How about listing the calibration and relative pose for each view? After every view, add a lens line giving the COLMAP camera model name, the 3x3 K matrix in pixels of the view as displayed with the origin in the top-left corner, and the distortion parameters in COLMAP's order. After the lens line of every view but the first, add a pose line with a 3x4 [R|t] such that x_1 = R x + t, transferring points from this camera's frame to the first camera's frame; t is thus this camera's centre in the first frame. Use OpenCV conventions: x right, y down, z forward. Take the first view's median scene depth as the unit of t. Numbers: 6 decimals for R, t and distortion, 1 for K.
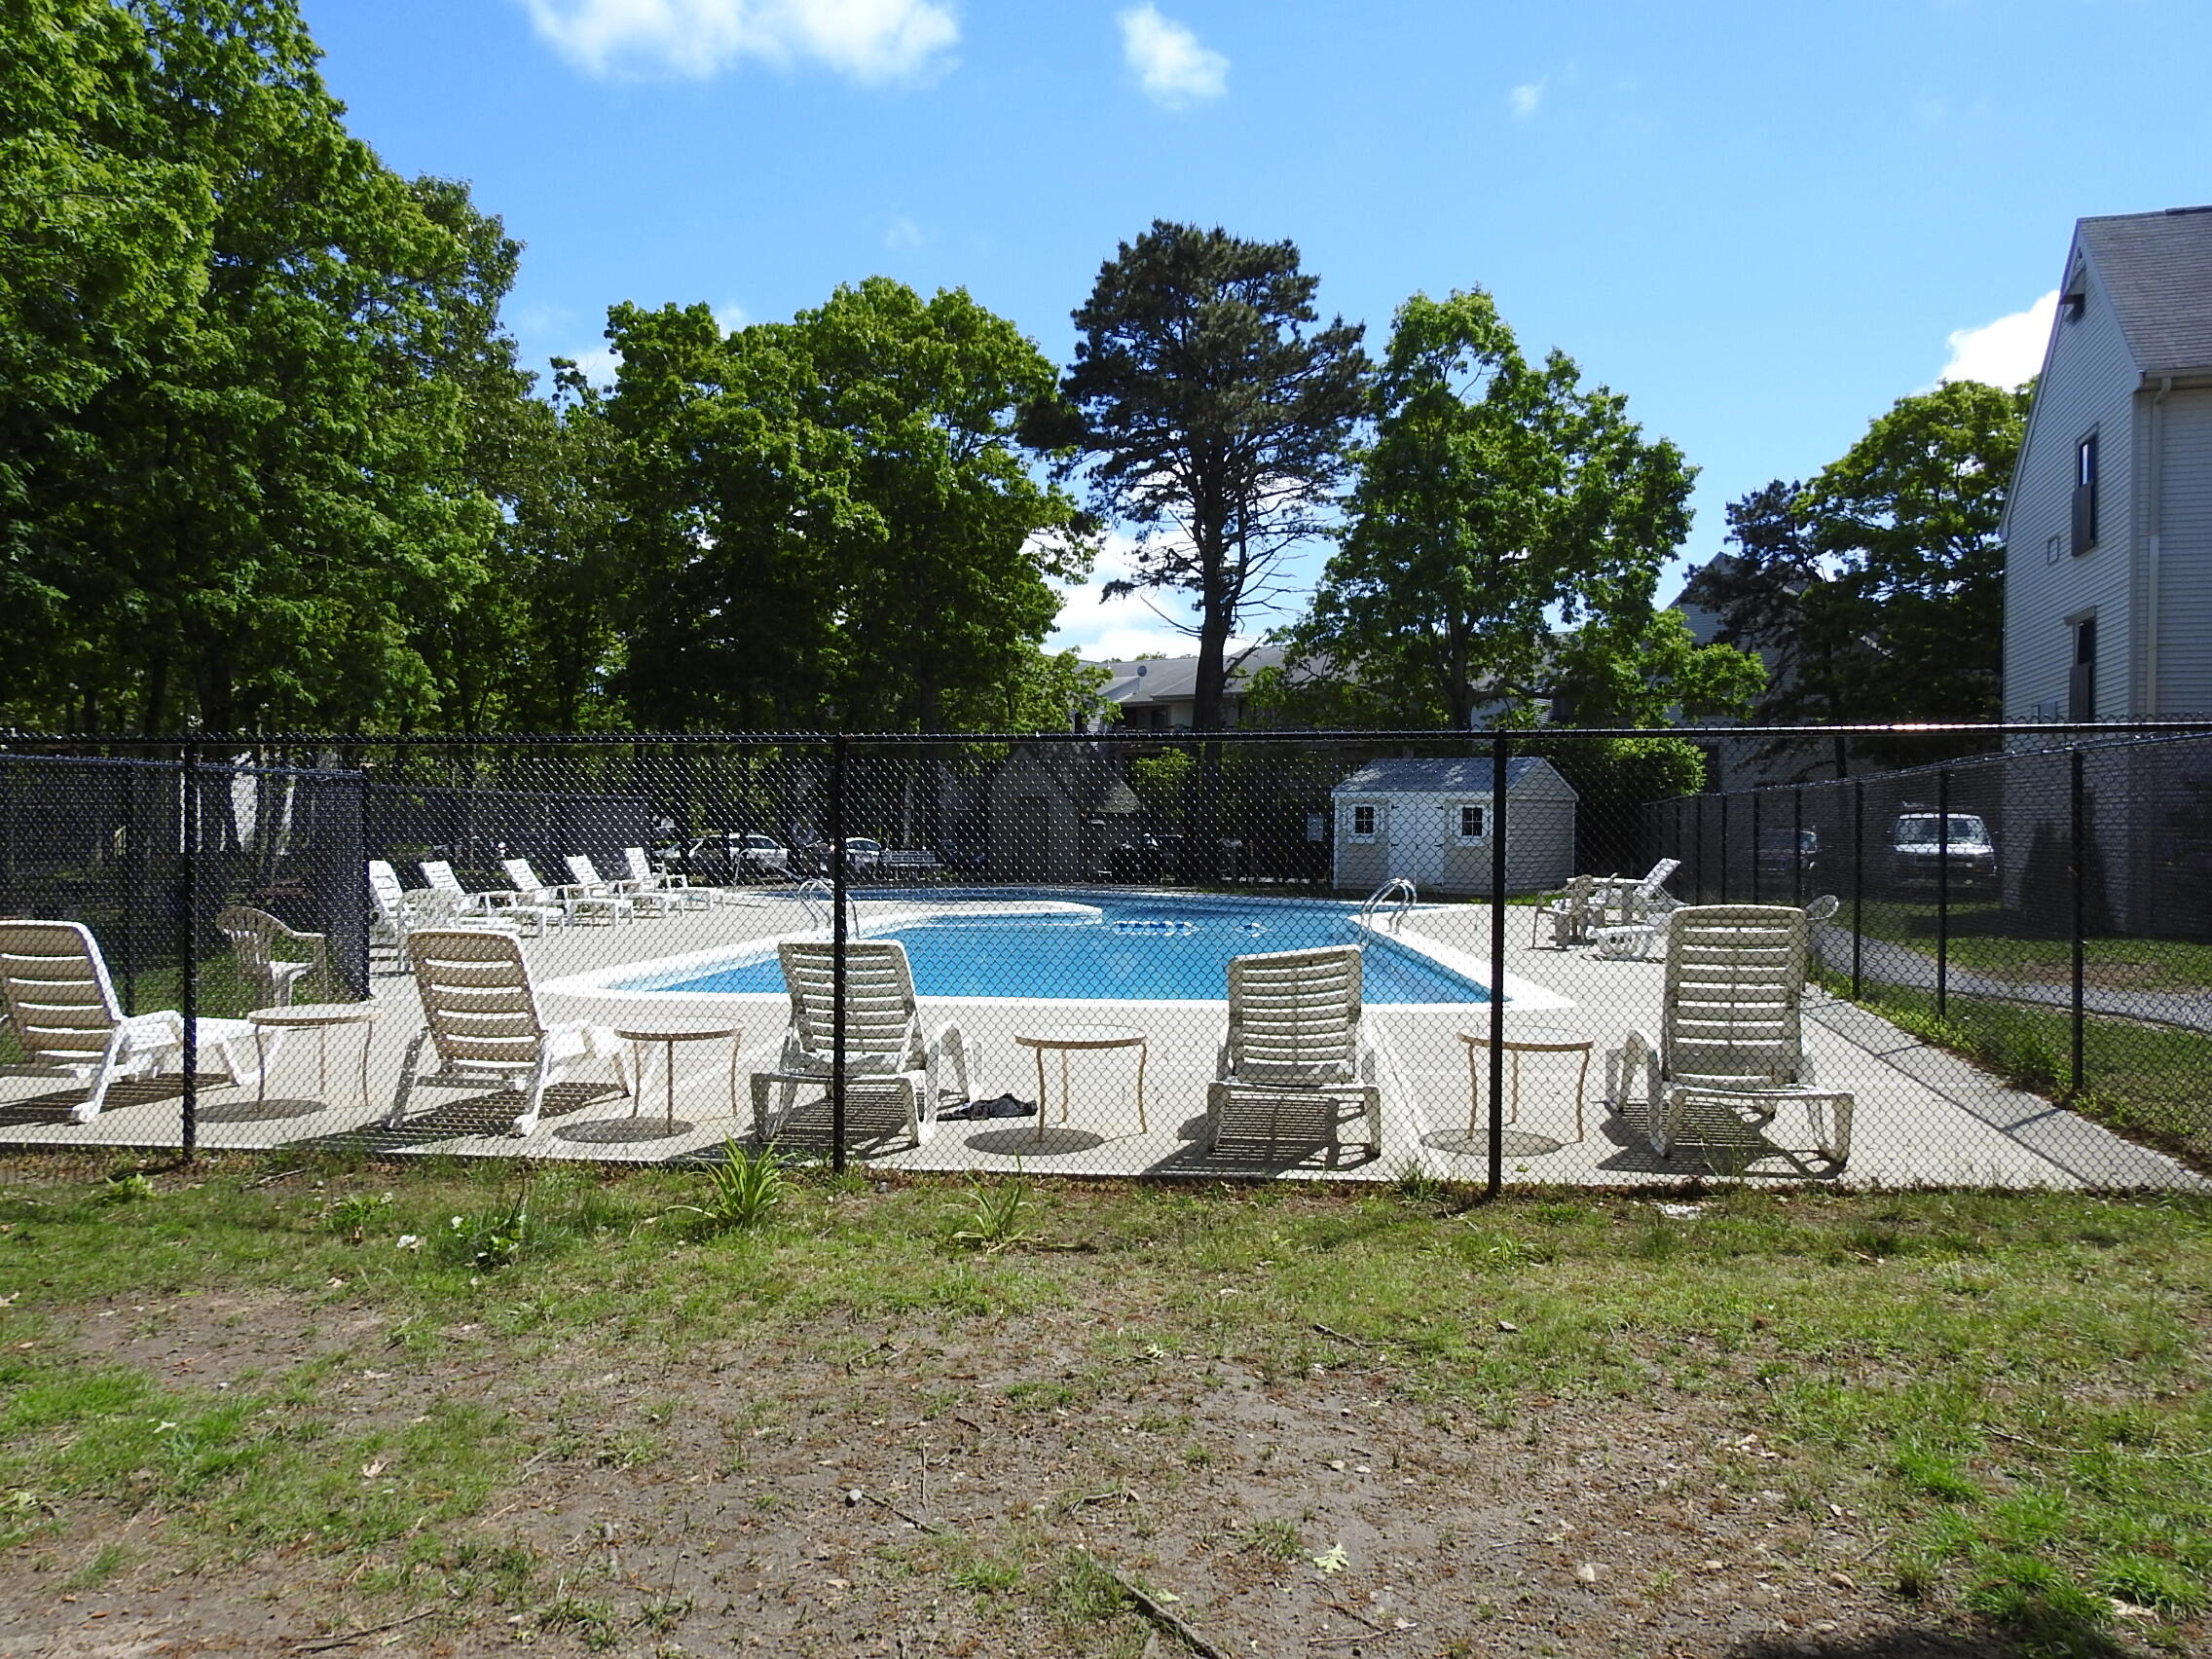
lens RADIAL K [[1571.0, 0, 1106.0], [0, 1571.0, 829.5], [0, 0, 1]] dist [0.003792, 0.000080]
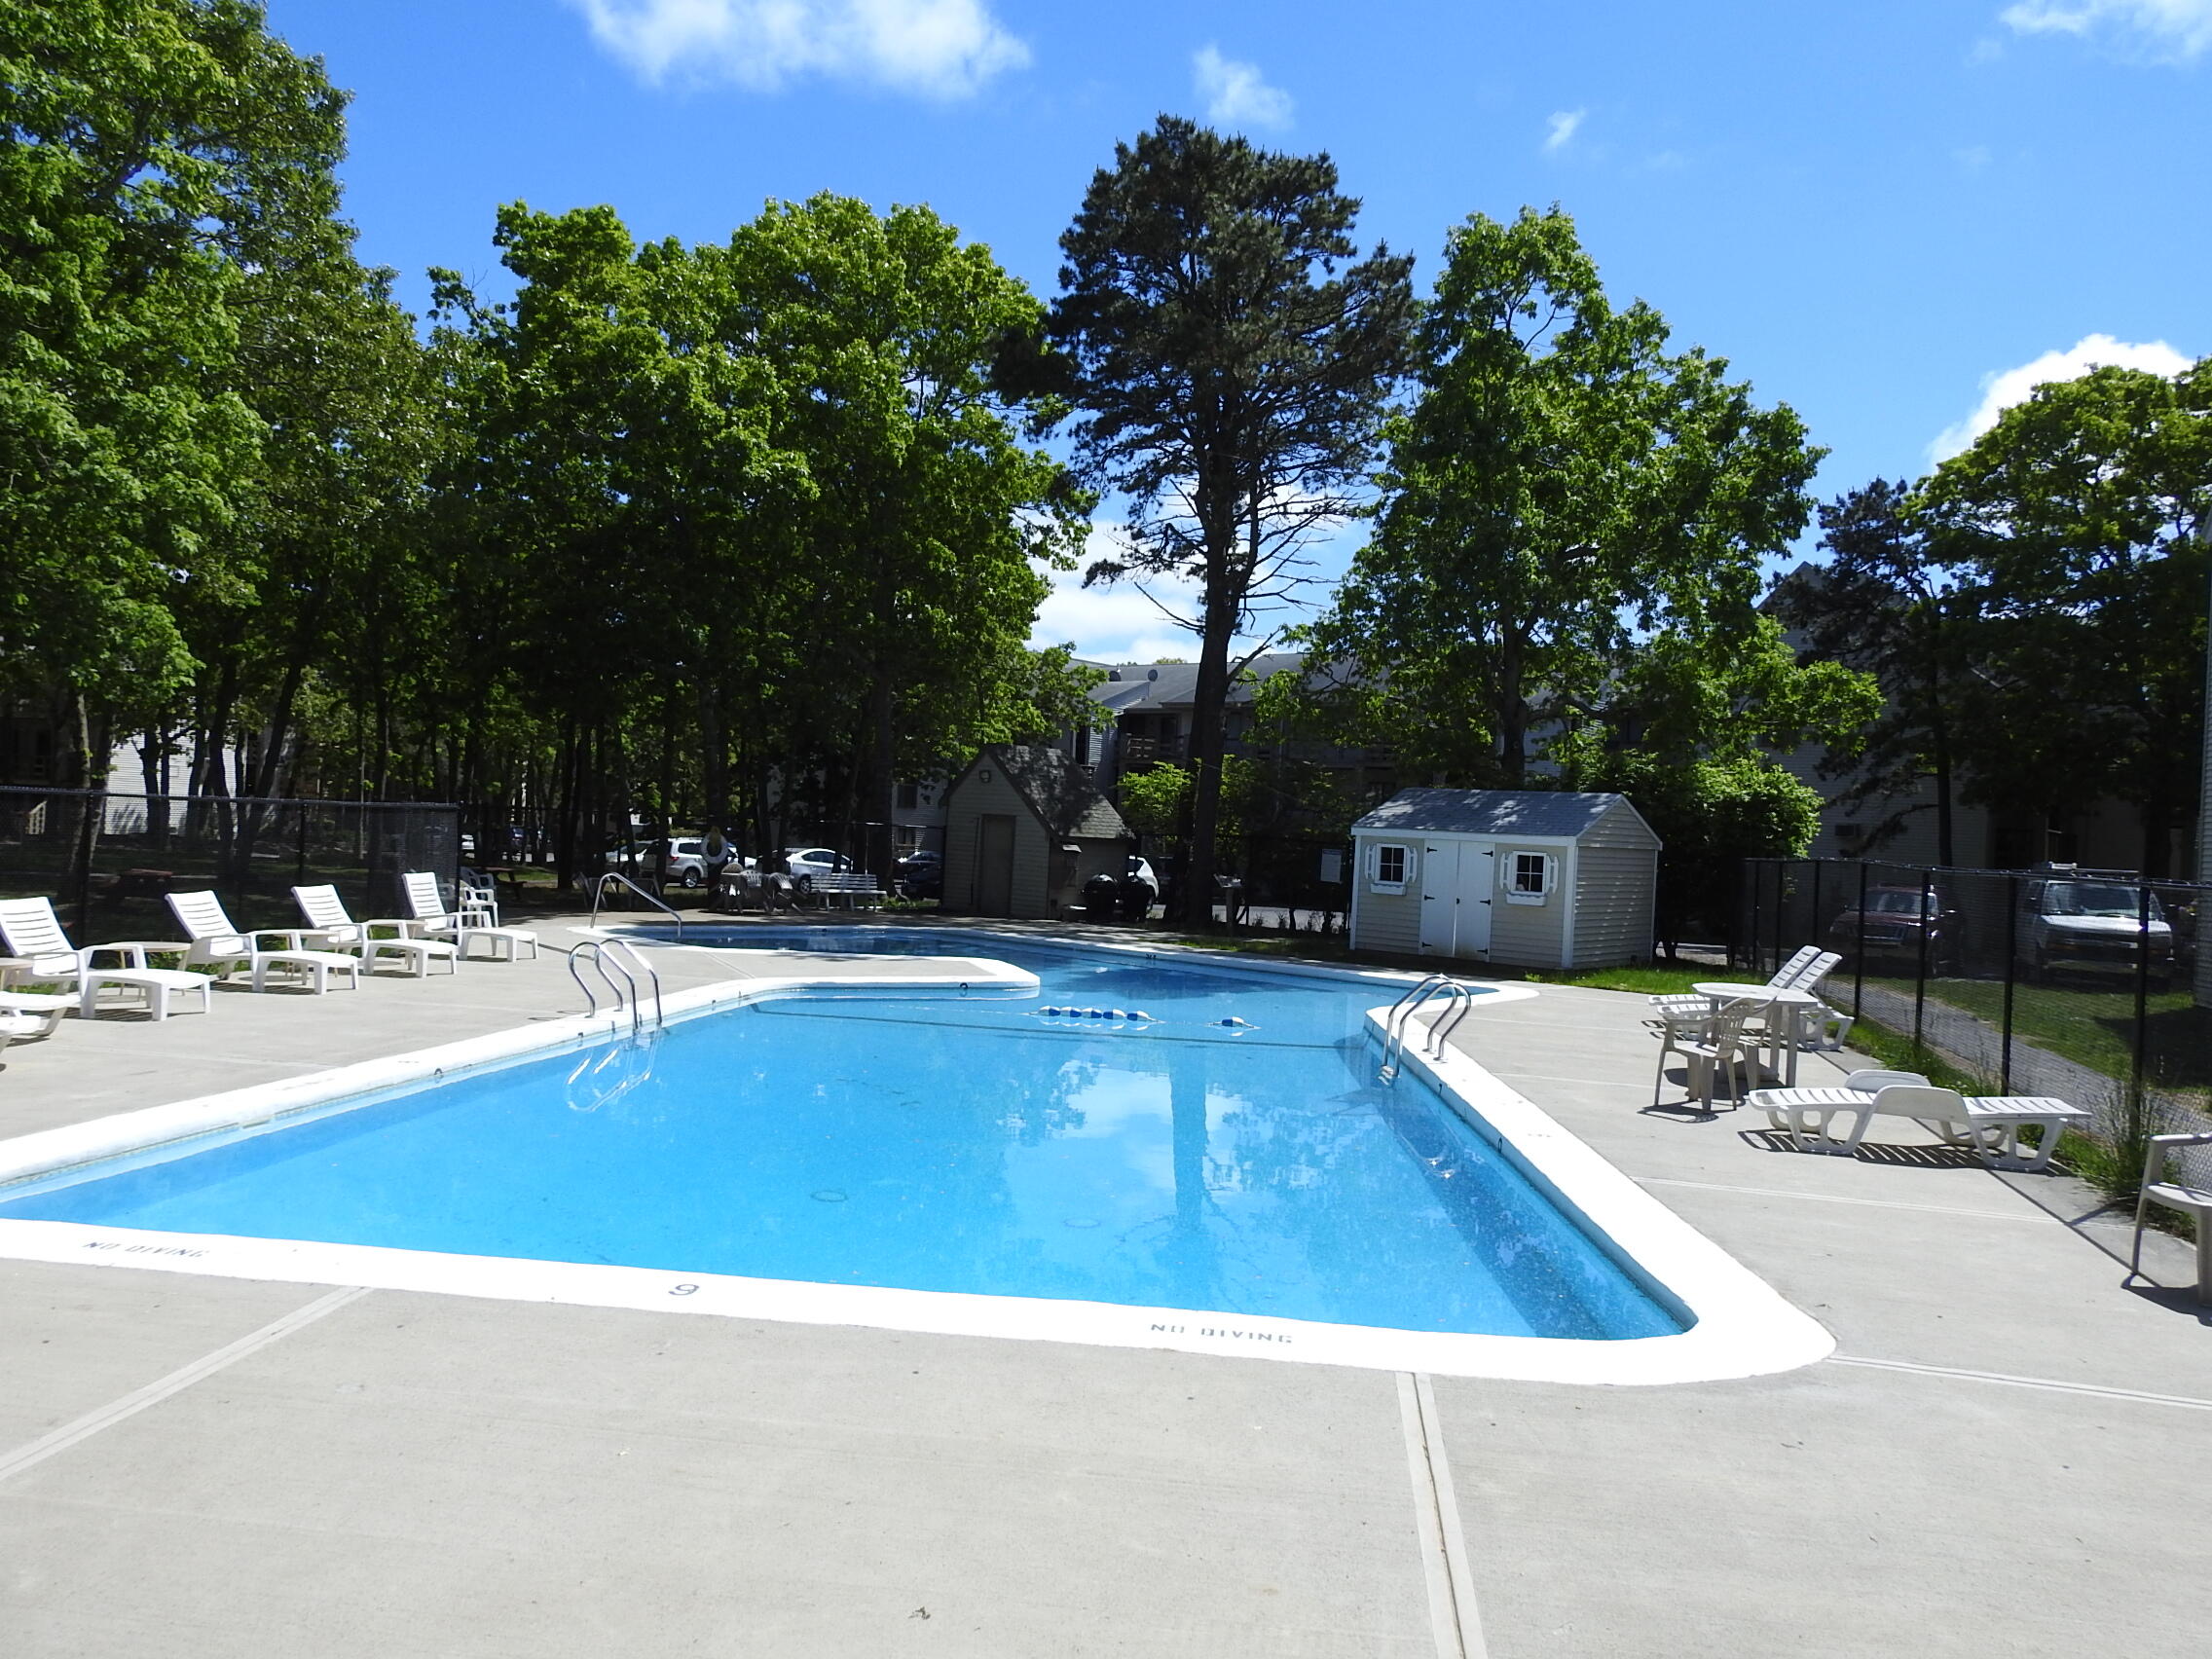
lens RADIAL K [[1512.7, 0, 1106.0], [0, 1512.7, 829.5], [0, 0, 1]] dist [-0.000666, 0.001012]
pose [[0.999120, 0.036992, -0.019761, 0.029472], [-0.037030, 0.999313, -0.001523, -0.014609], [0.019691, 0.002254, 0.999804, 0.197631]]
